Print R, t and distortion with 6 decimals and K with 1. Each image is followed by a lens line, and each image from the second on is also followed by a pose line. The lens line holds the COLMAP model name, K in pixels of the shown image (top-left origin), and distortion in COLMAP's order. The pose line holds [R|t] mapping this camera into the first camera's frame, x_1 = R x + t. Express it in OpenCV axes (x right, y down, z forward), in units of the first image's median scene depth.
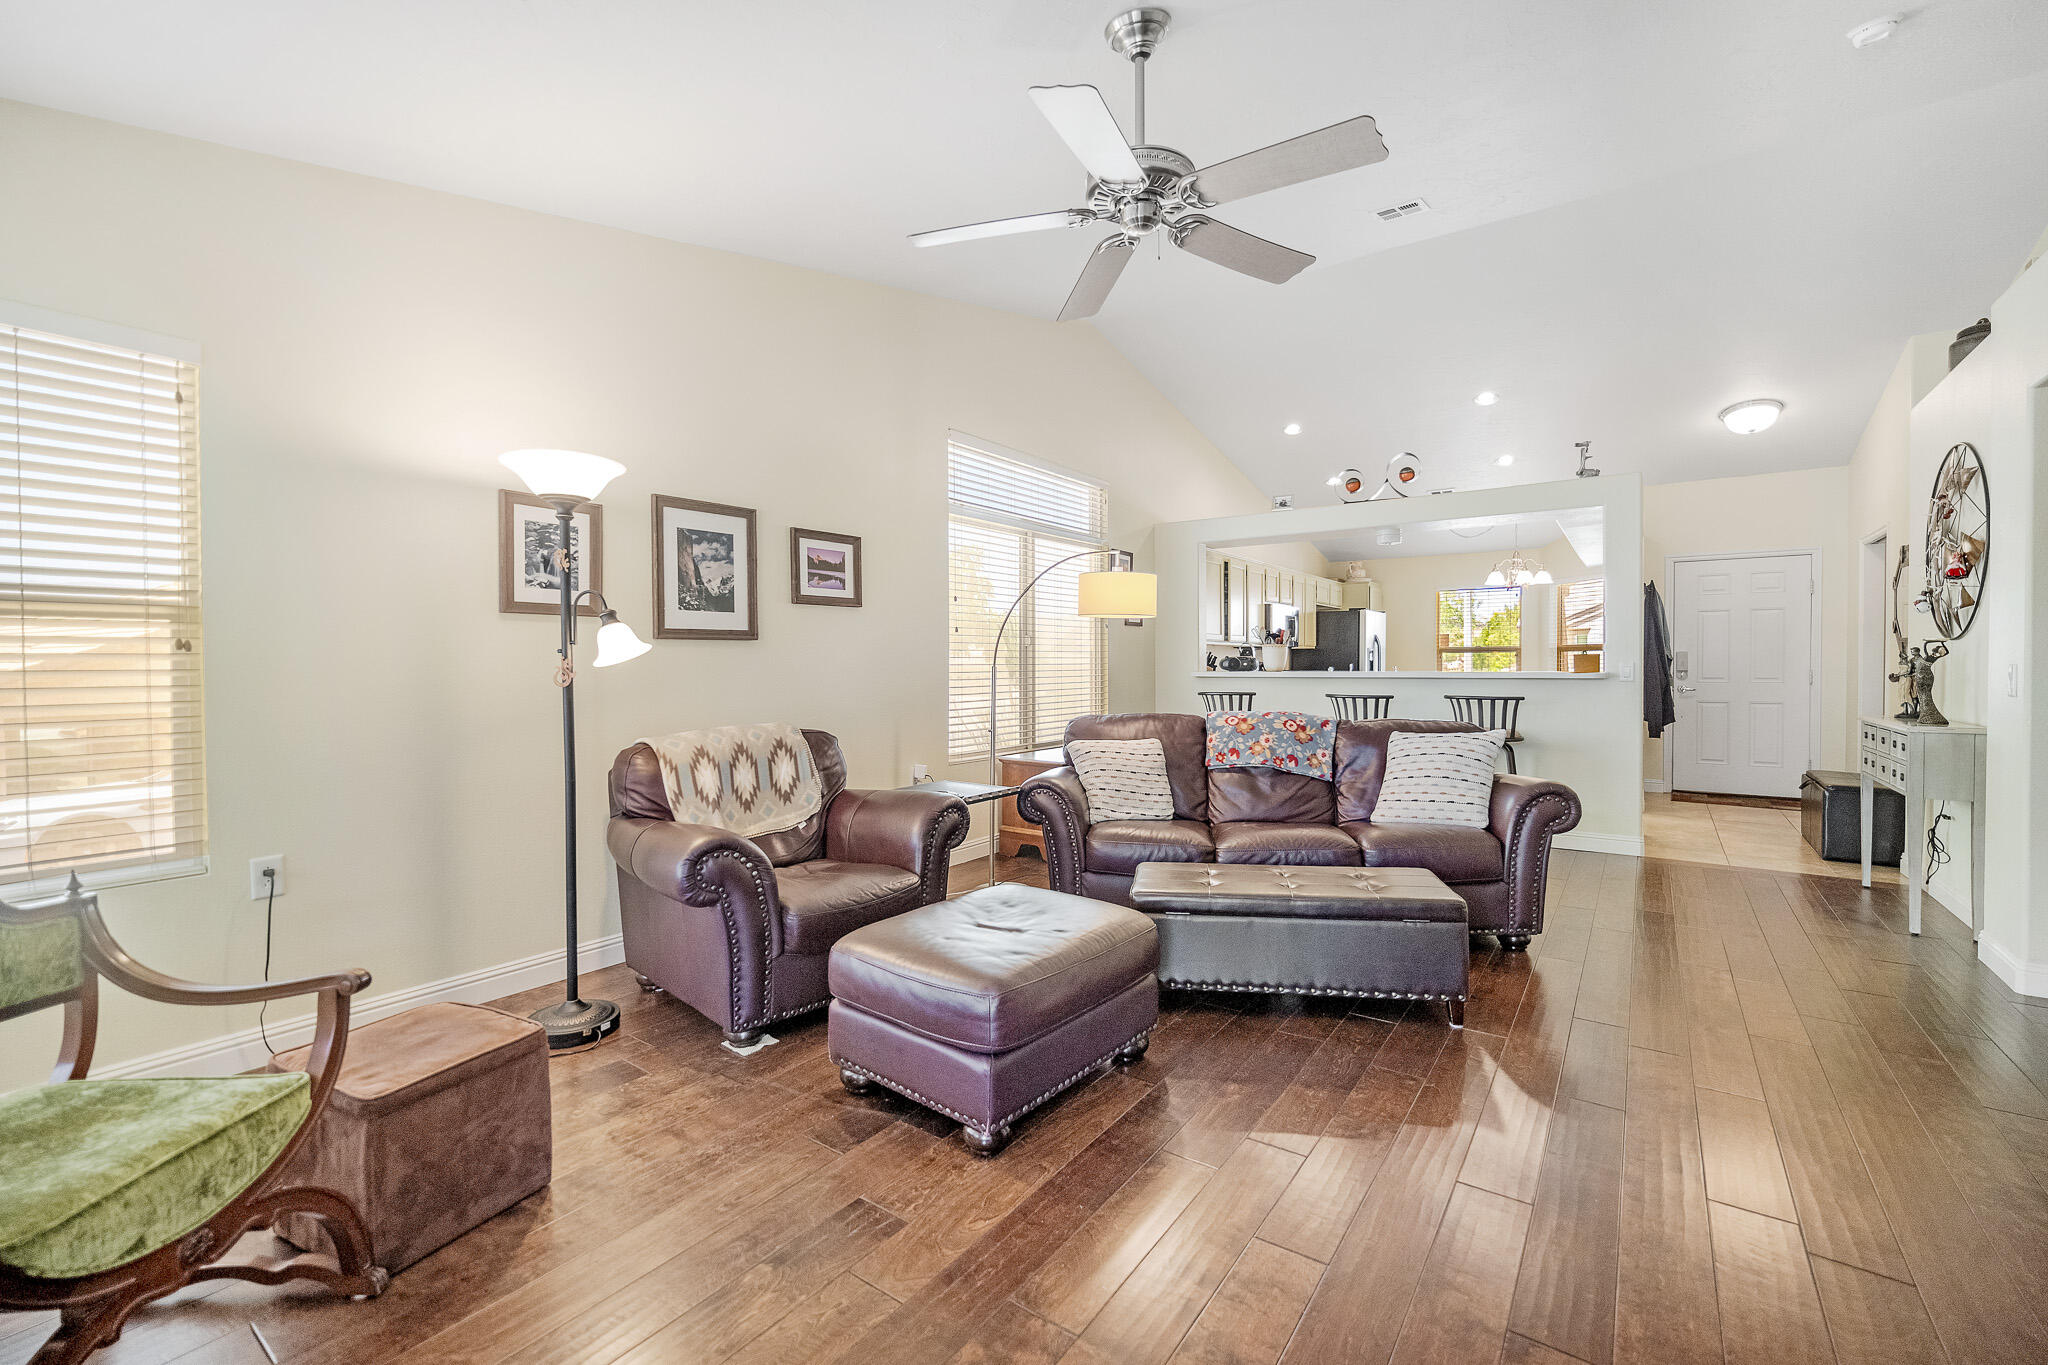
lens RADIAL K [[859.4, 0, 1017.3], [0, 859.4, 680.7], [0, 0, 1]] dist [-0.007649, 0.000682]
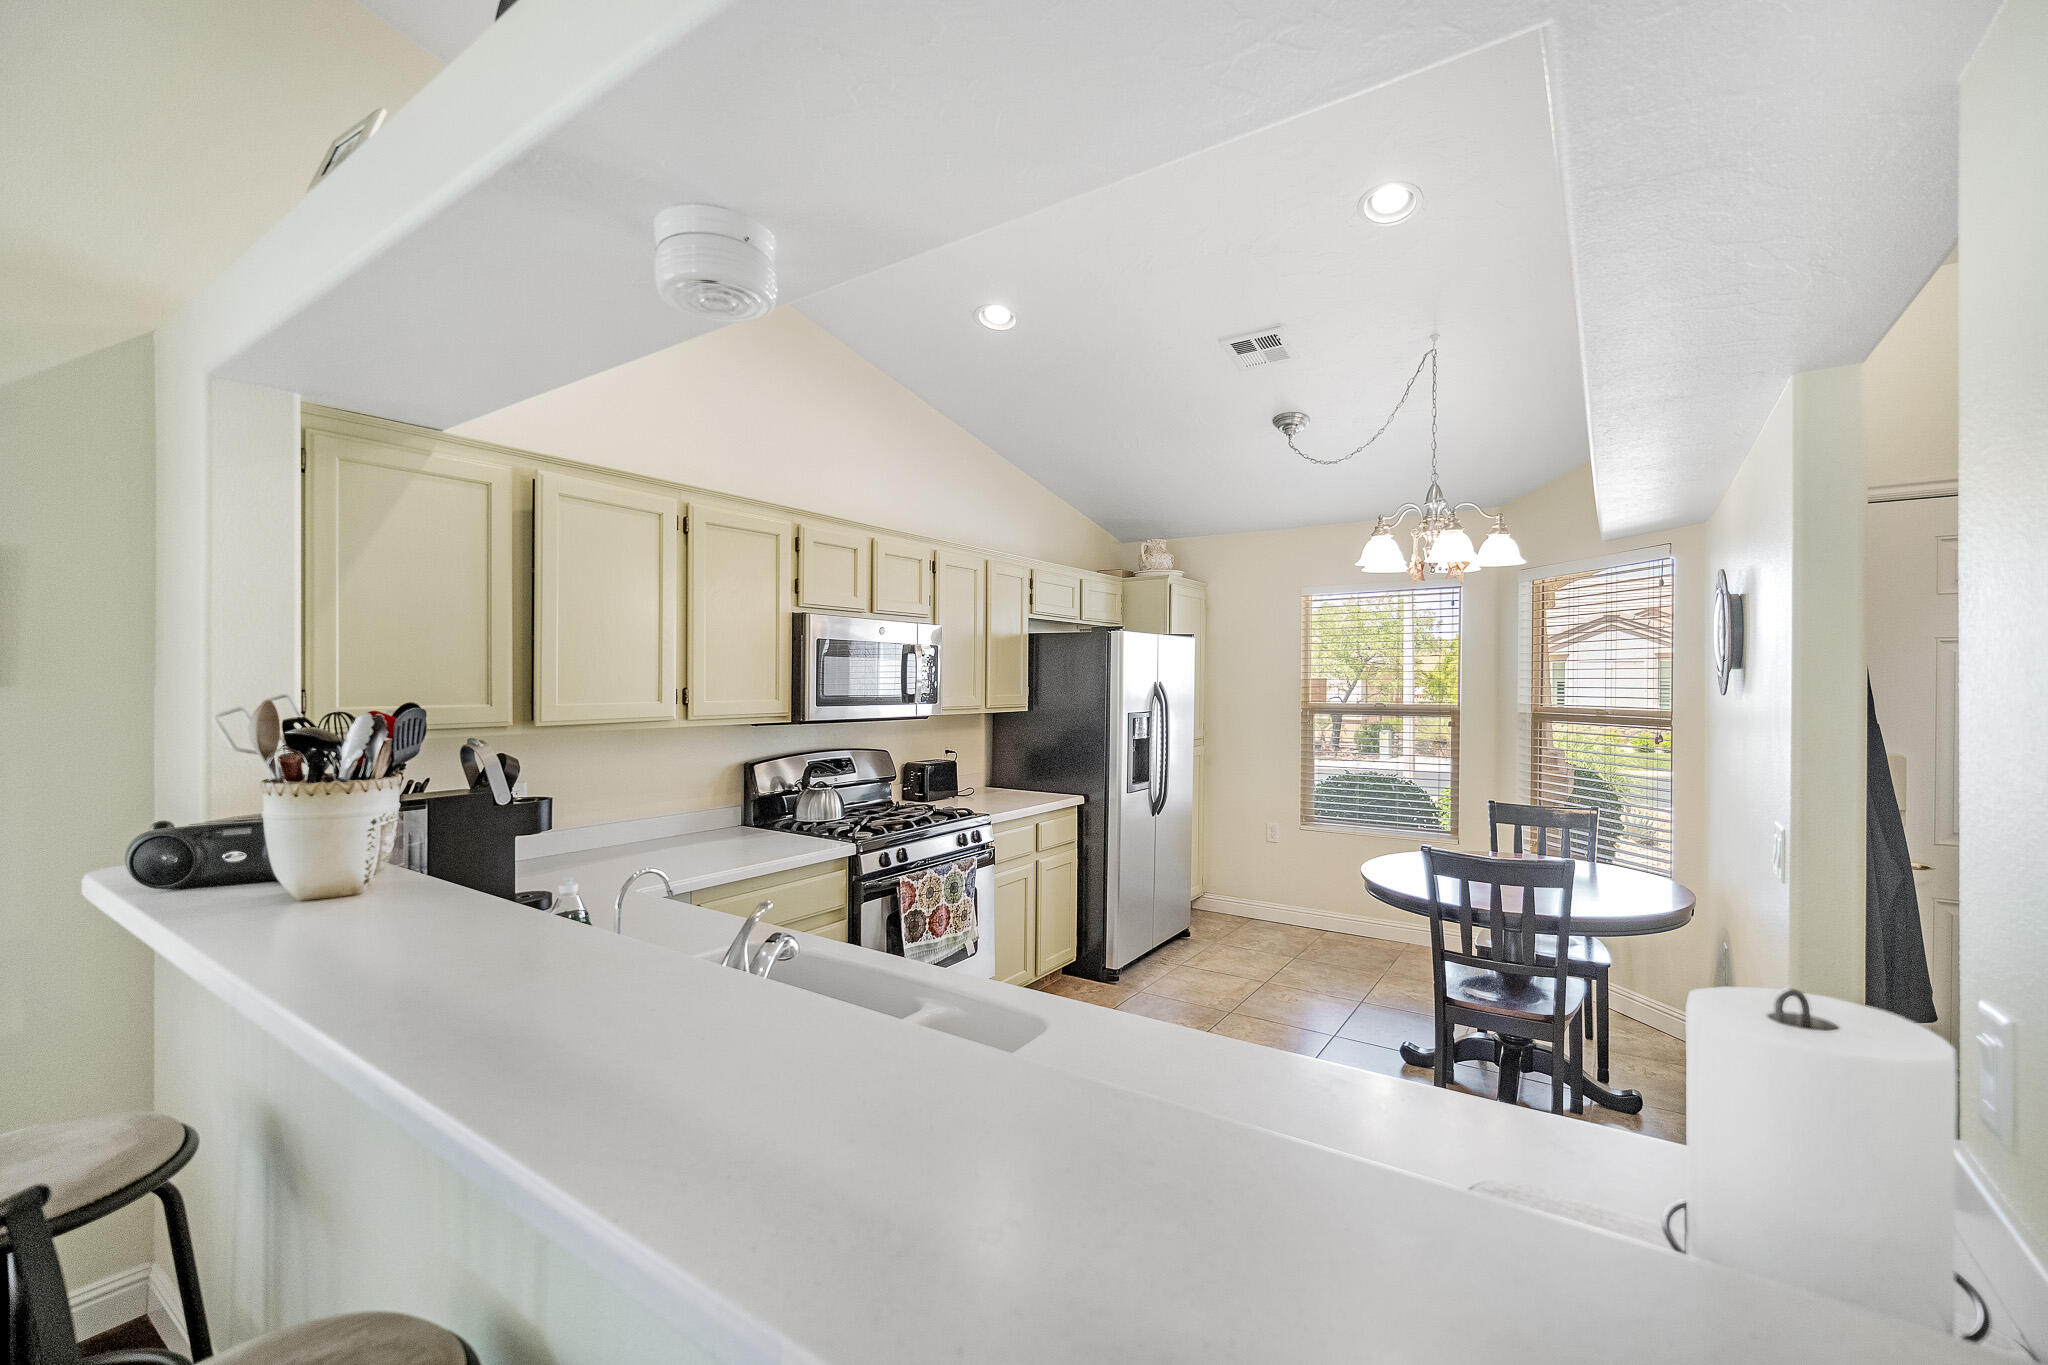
lens RADIAL K [[859.4, 0, 1033.7], [0, 859.4, 687.4], [0, 0, 1]] dist [-0.007649, 0.000682]
pose [[0.999205, 0.003668, 0.039698, 0.493546], [-0.003114, 0.999897, -0.014007, -0.067325], [-0.039745, 0.013873, 0.999114, 0.791236]]
